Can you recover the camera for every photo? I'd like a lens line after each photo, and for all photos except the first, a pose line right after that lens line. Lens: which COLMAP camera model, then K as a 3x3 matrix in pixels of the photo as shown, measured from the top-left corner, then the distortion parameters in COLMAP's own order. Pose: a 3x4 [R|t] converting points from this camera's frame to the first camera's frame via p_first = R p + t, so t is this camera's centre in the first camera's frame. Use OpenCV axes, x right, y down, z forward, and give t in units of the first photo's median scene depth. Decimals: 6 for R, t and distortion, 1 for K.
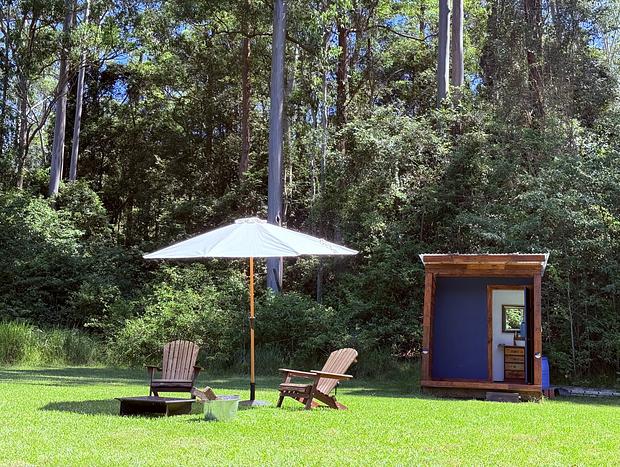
lens RADIAL K [[884.0, 0, 310.0], [0, 884.0, 233.5], [0, 0, 1]] dist [0.136530, -0.154667]
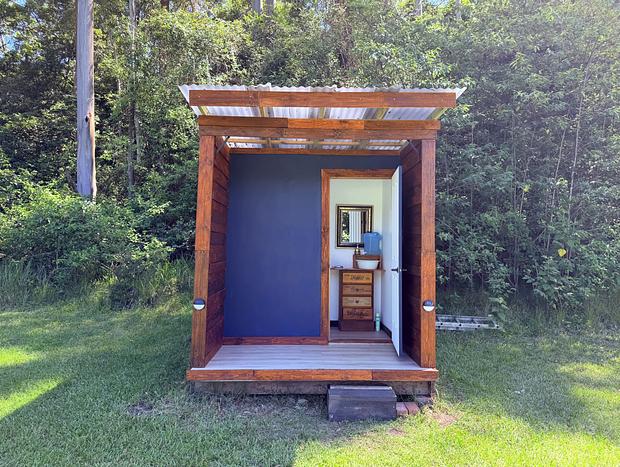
lens RADIAL K [[440.2, 0, 310.0], [0, 440.2, 233.5], [0, 0, 1]] dist [-0.002274, -0.001983]
pose [[0.968466, -0.019139, 0.248410, 0.119576], [-0.015348, 0.990568, 0.136156, 0.058563], [-0.248673, -0.135675, 0.959038, 0.709309]]
